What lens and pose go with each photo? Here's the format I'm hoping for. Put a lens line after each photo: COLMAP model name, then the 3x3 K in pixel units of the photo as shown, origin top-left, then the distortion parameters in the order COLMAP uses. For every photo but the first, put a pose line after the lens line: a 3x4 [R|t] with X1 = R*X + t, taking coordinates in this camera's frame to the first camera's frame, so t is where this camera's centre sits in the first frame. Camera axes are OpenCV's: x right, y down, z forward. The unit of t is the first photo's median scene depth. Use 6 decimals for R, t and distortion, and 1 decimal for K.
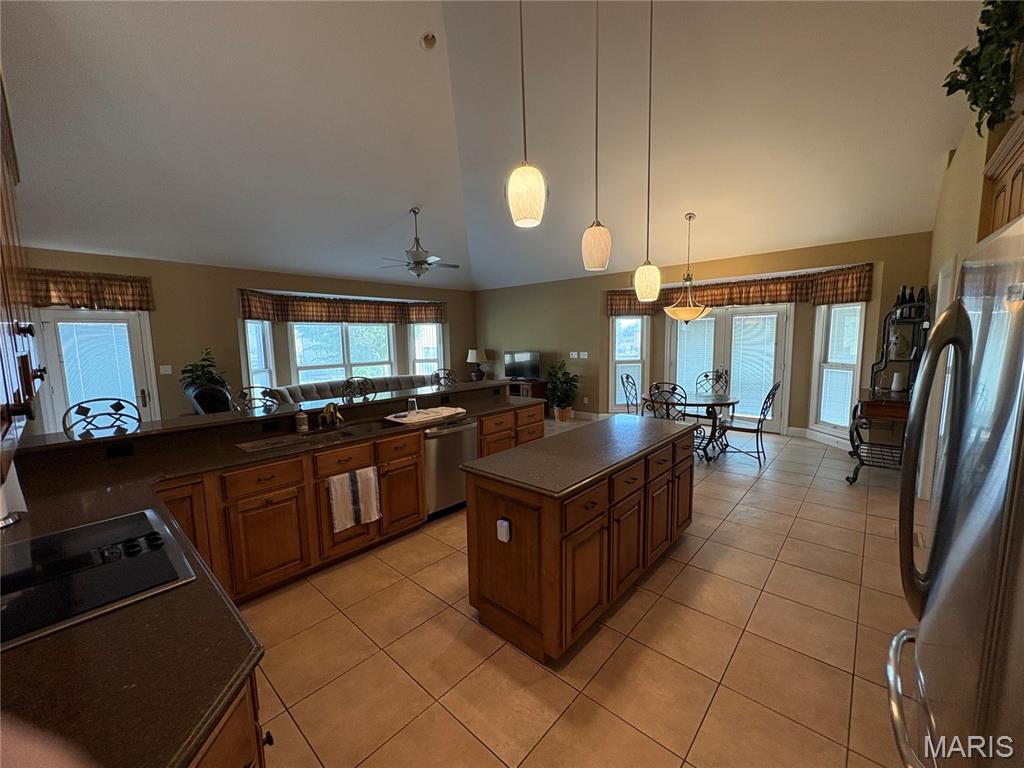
lens RADIAL K [[407.0, 0, 518.7], [0, 407.0, 379.4], [0, 0, 1]] dist [0.013338, -0.000075]
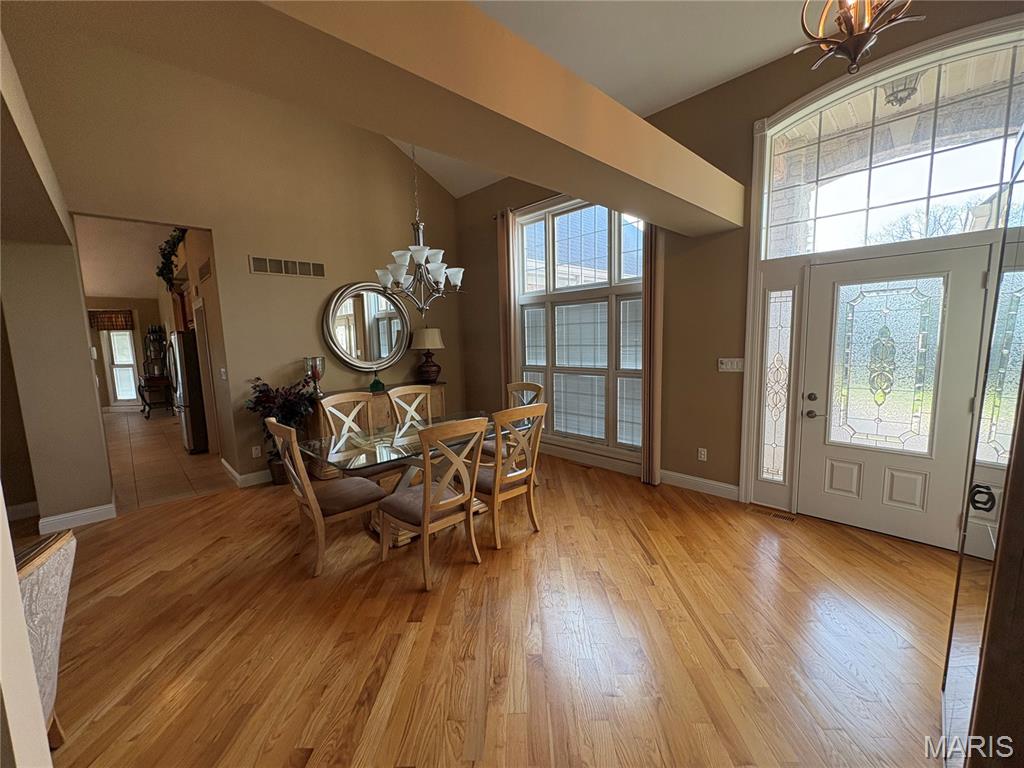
lens RADIAL K [[407.0, 0, 513.3], [0, 407.0, 379.6], [0, 0, 1]] dist [0.013338, -0.000075]
pose [[0.089432, -0.096030, 0.991353, -0.852324], [0.138526, 0.986866, 0.083098, 0.114494], [-0.986313, 0.129896, 0.101560, -0.844901]]
